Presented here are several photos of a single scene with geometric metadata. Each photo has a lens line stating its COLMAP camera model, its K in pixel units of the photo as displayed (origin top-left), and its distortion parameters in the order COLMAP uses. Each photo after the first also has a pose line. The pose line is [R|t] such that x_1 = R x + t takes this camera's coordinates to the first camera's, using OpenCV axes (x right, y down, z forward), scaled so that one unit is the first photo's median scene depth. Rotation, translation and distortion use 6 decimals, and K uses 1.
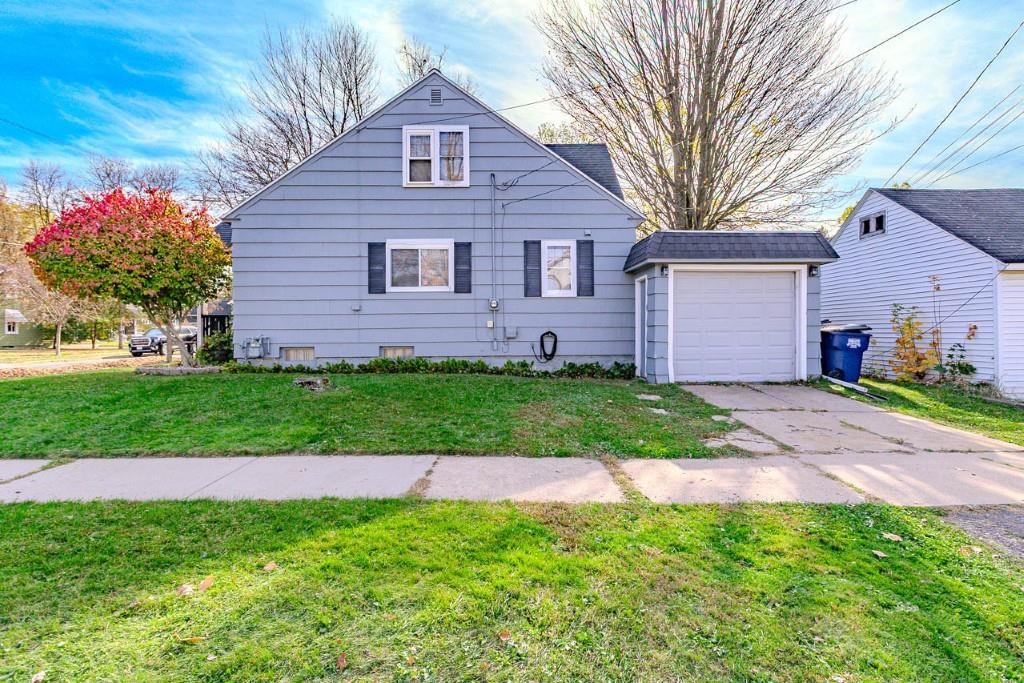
lens RADIAL K [[486.9, 0, 509.2], [0, 486.9, 342.4], [0, 0, 1]] dist [-0.001049, 0.000338]
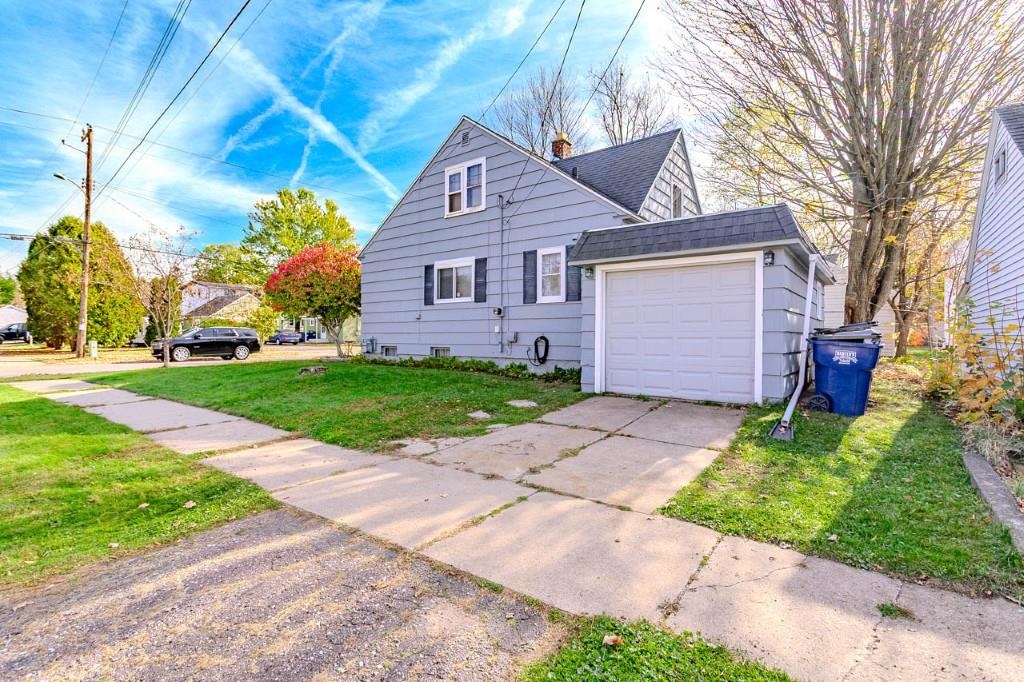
lens RADIAL K [[472.3, 0, 512.0], [0, 472.3, 341.0], [0, 0, 1]] dist [0.000812, 0.000154]
pose [[0.789186, 0.014002, -0.613995, 0.655365], [-0.017078, 0.999854, 0.000850, -0.011983], [0.613917, 0.009814, 0.789309, 0.162031]]
